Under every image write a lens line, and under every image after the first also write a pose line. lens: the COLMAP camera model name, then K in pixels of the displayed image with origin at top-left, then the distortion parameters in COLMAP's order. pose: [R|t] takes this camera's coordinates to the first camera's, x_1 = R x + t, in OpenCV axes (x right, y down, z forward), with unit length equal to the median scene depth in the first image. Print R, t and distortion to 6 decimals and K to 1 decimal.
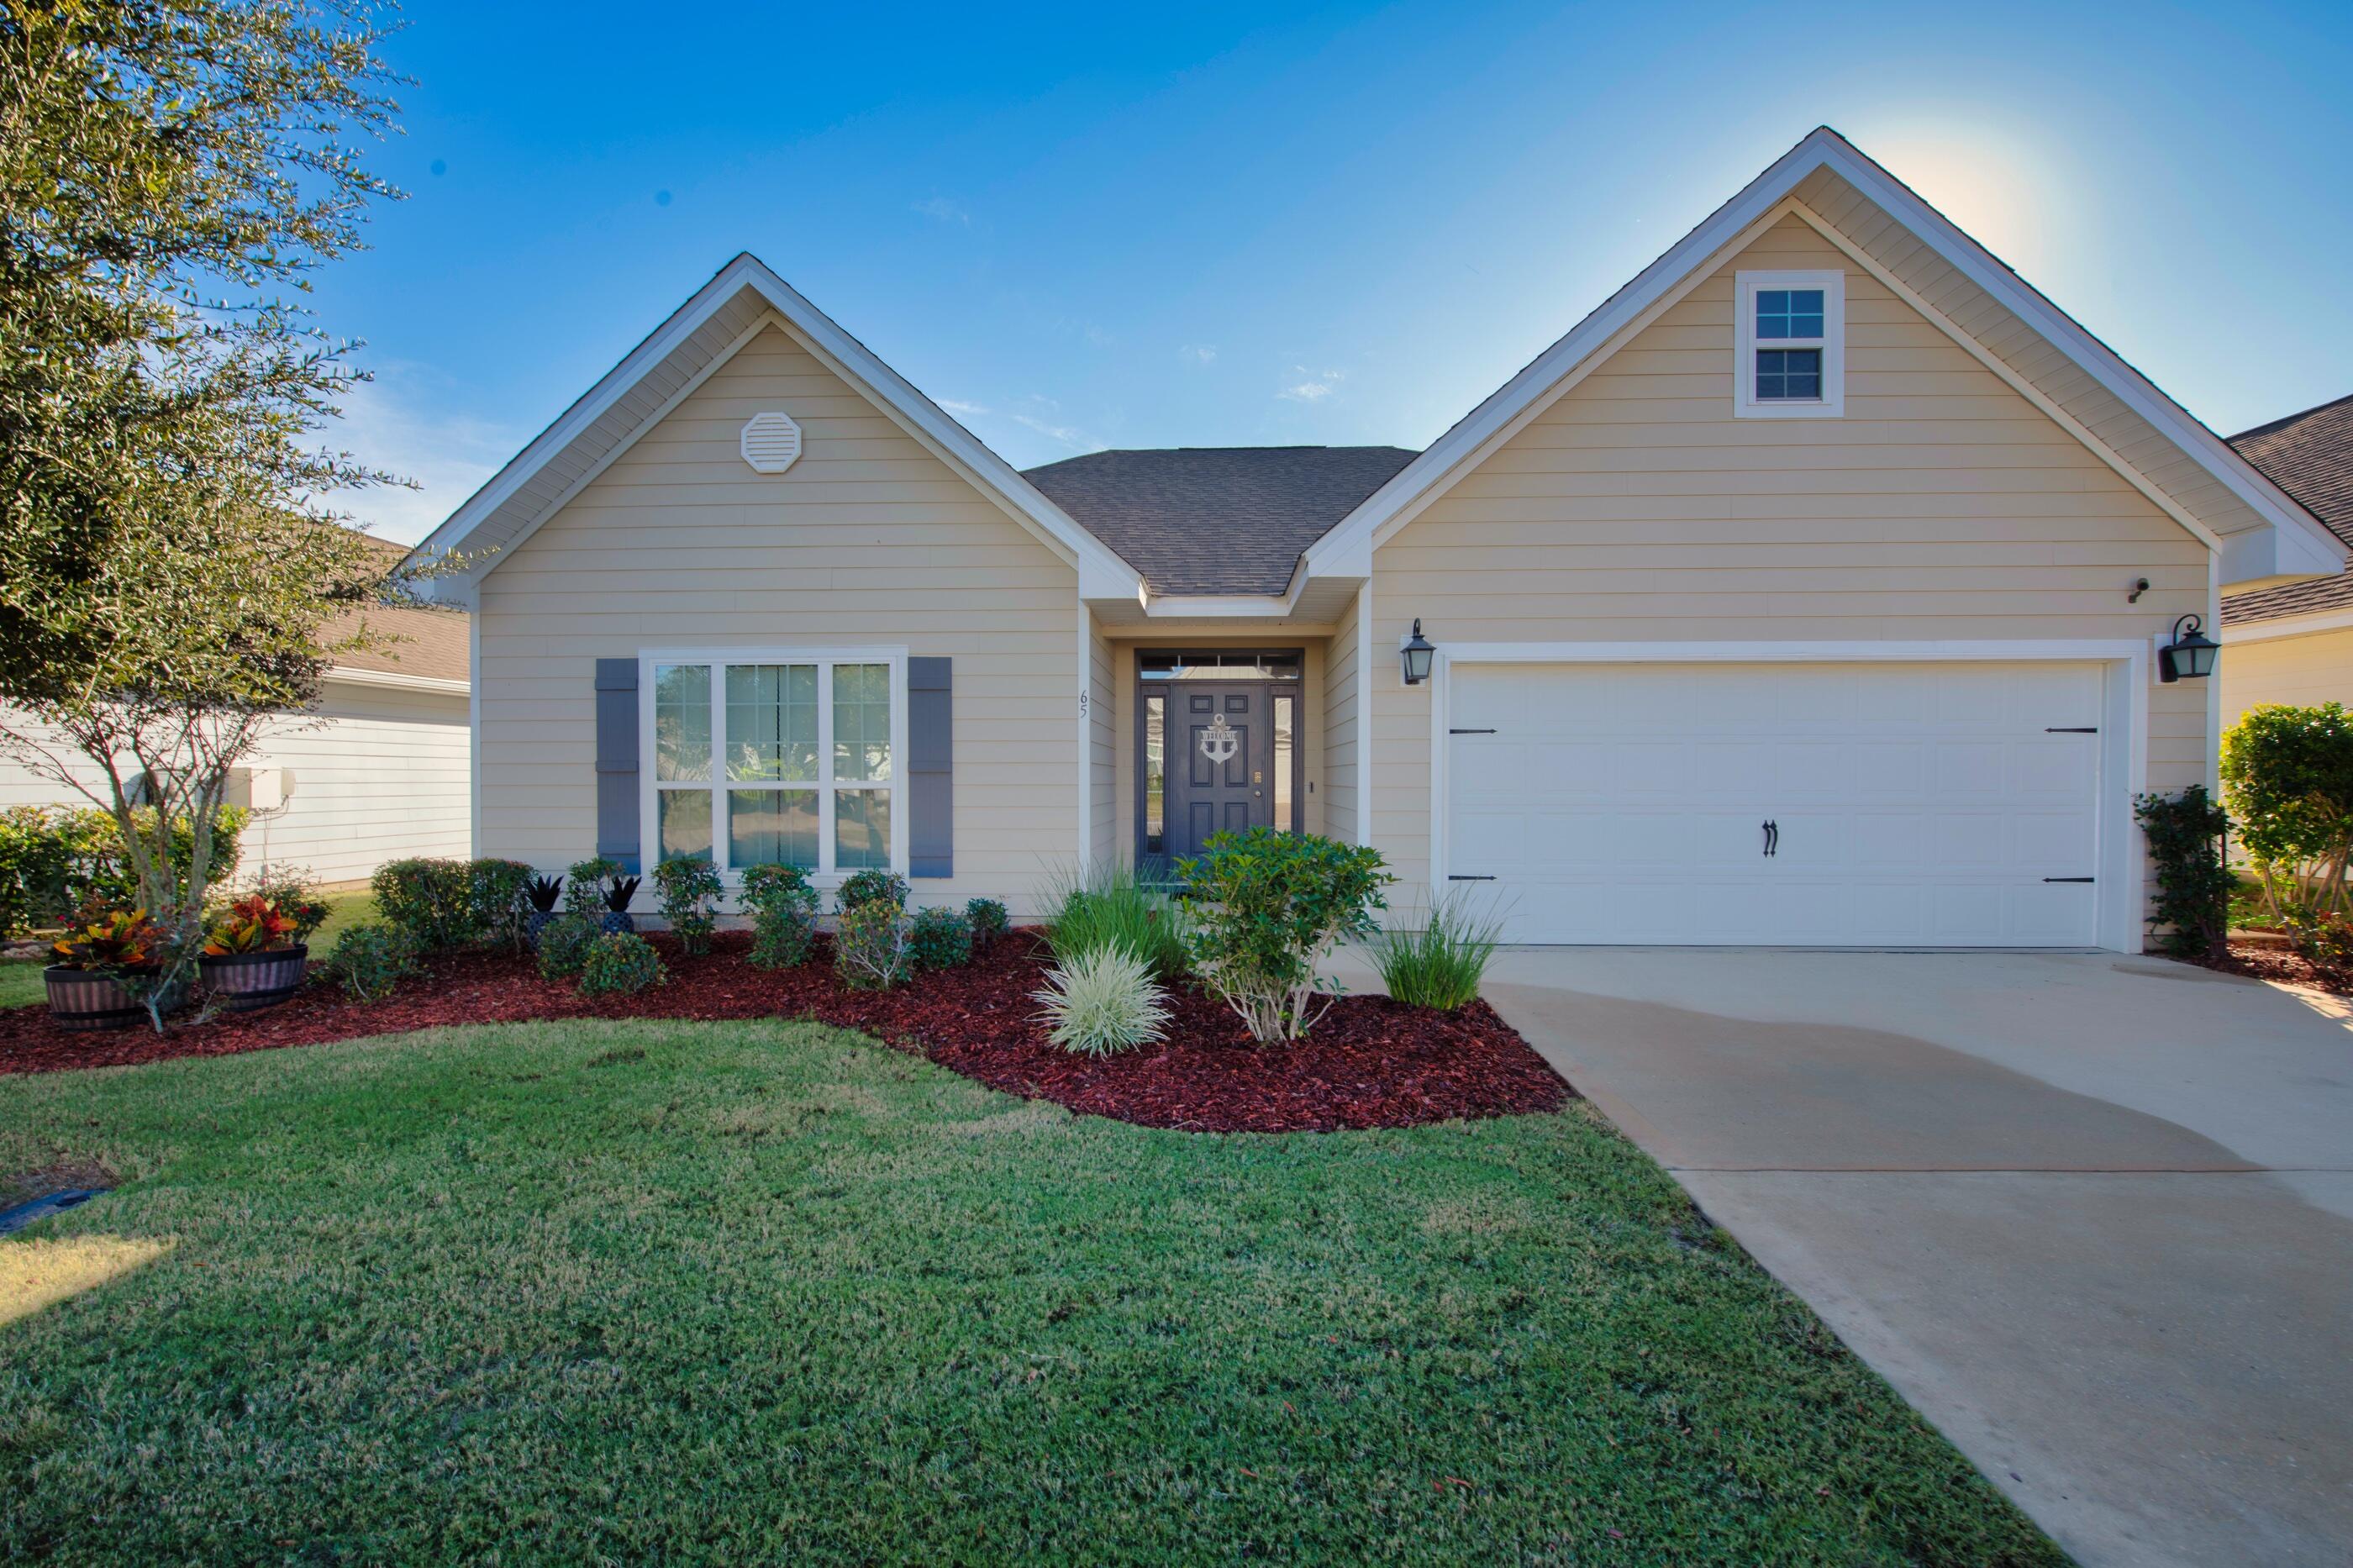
lens RADIAL K [[948.0, 0, 1177.0], [0, 948.0, 786.7], [0, 0, 1]] dist [-0.008205, -0.002194]
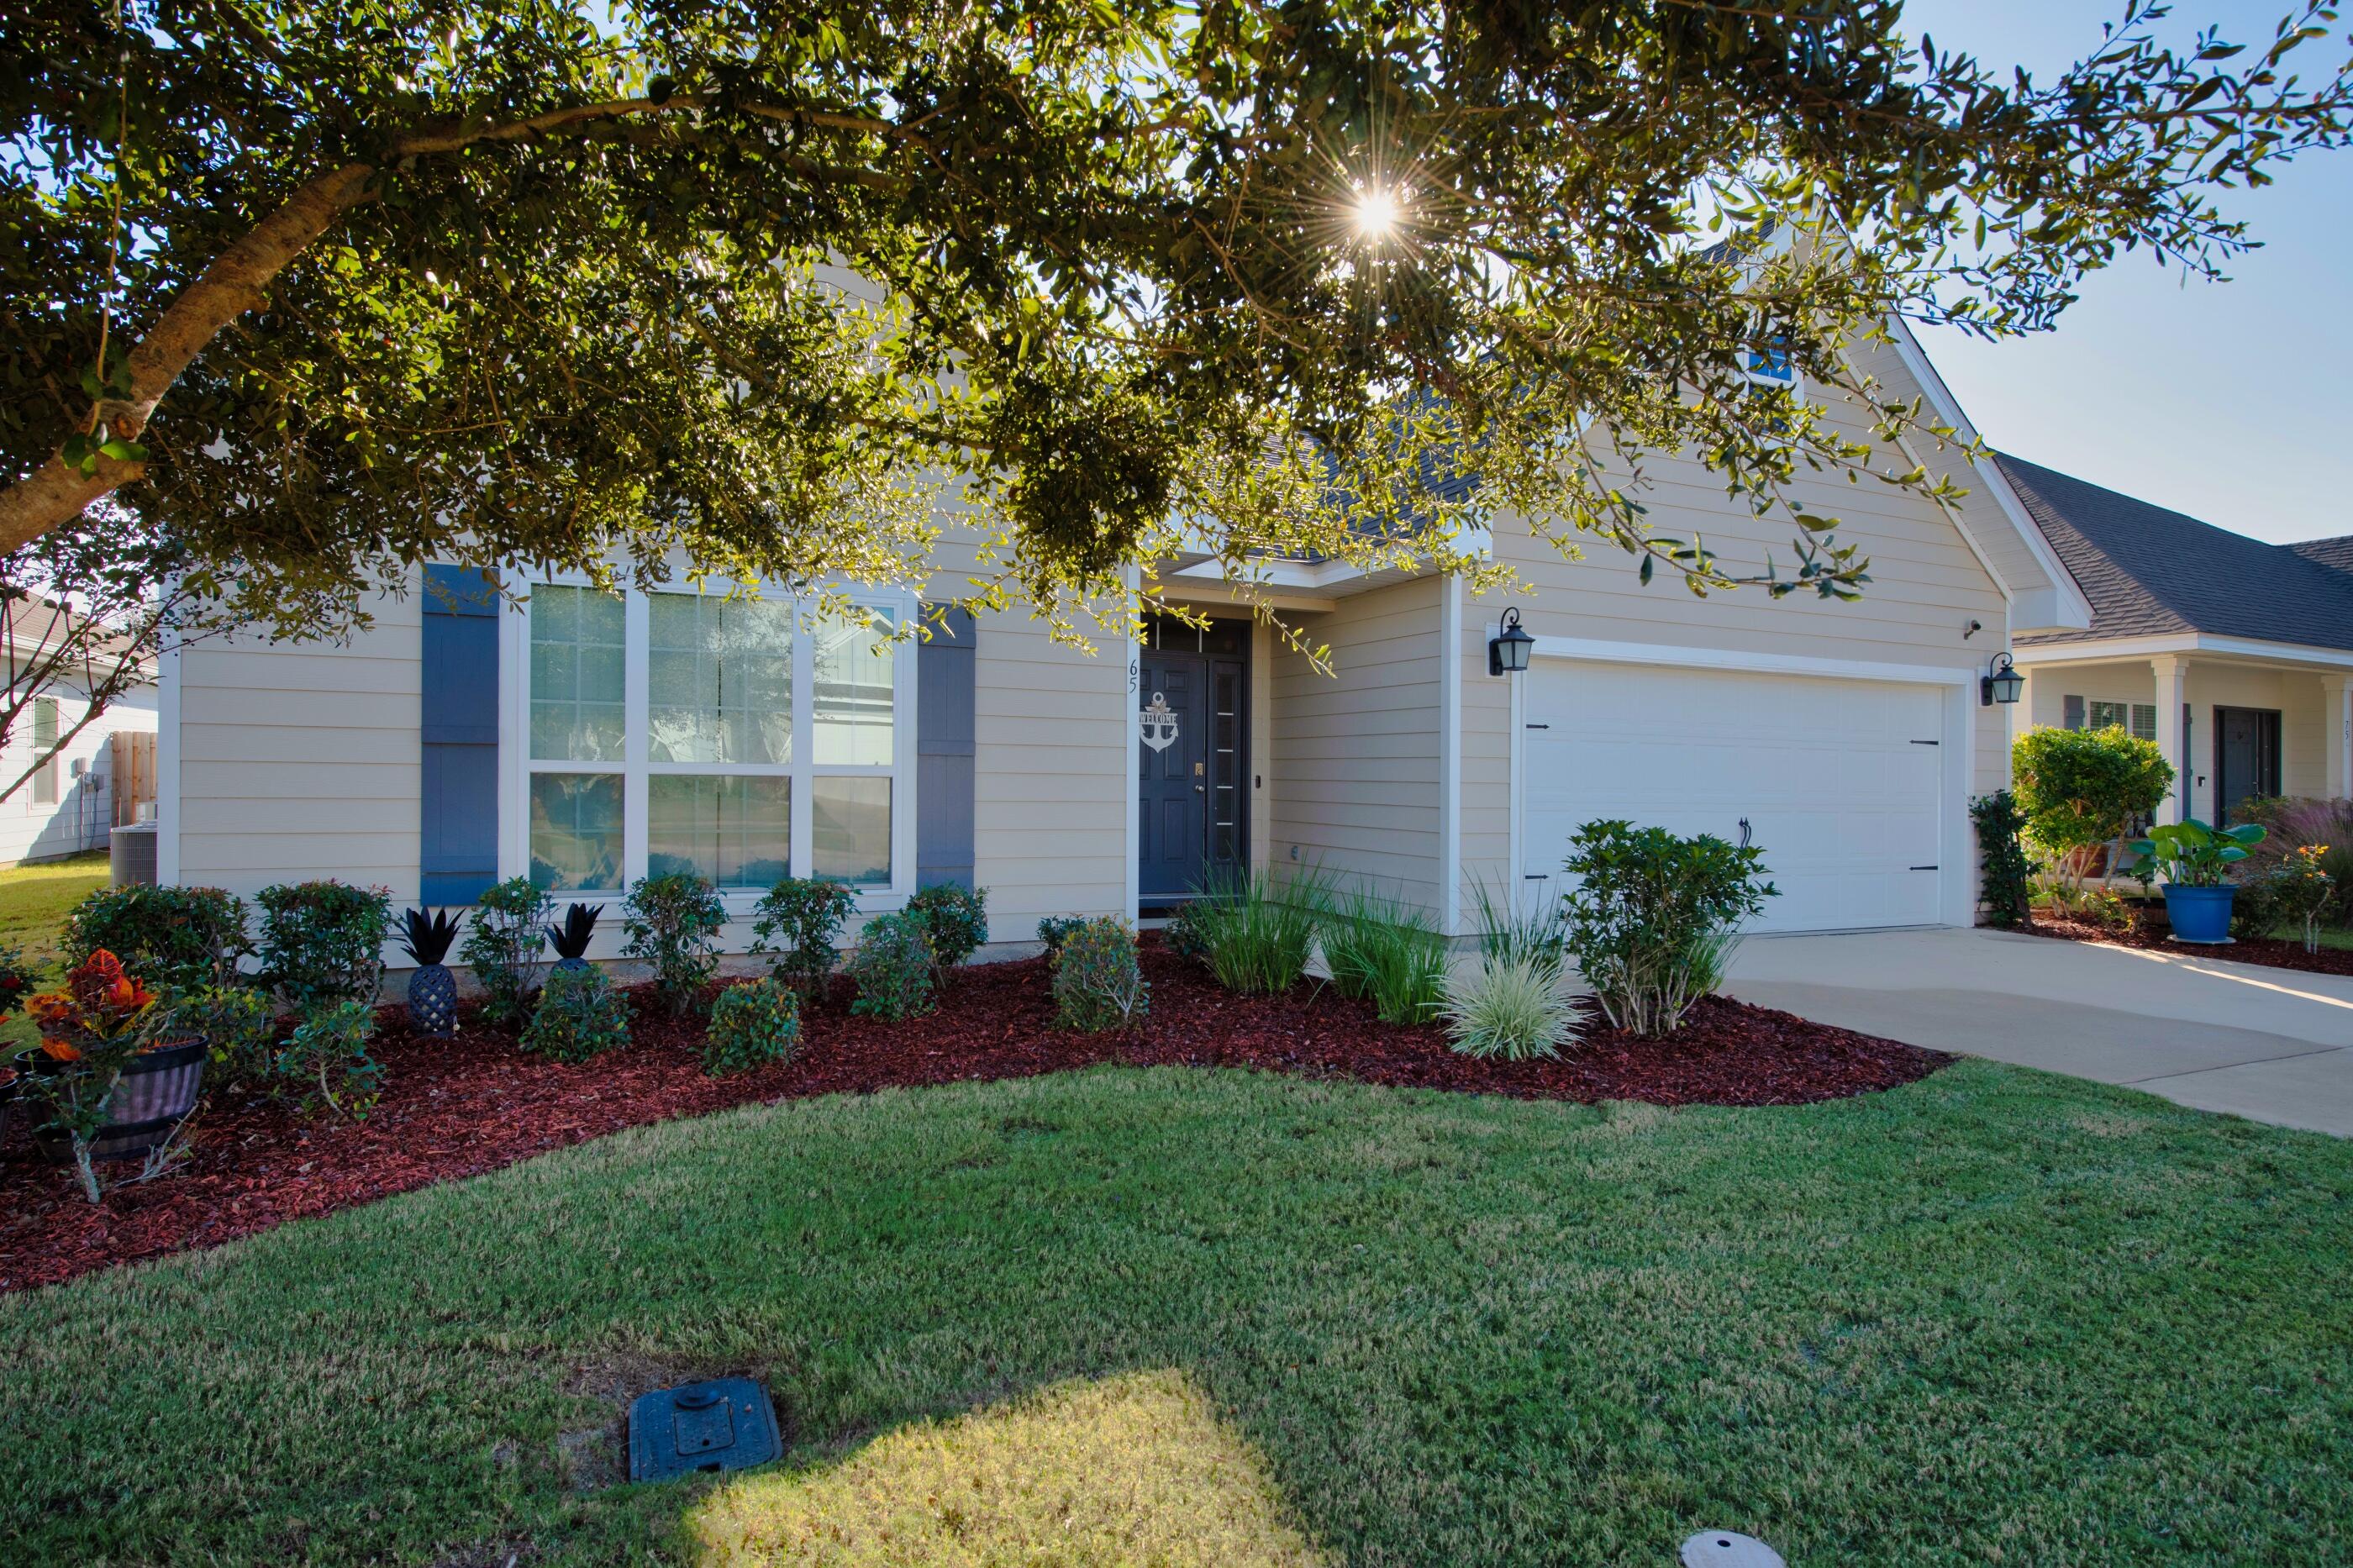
lens RADIAL K [[1237.7, 0, 1177.3], [0, 1237.7, 785.6], [0, 0, 1]] dist [0.001745, -0.000177]
pose [[0.888181, 0.011479, 0.459350, -0.629878], [-0.012709, 0.999919, -0.000413, 0.007505], [-0.459317, -0.005471, 0.888255, 0.042689]]
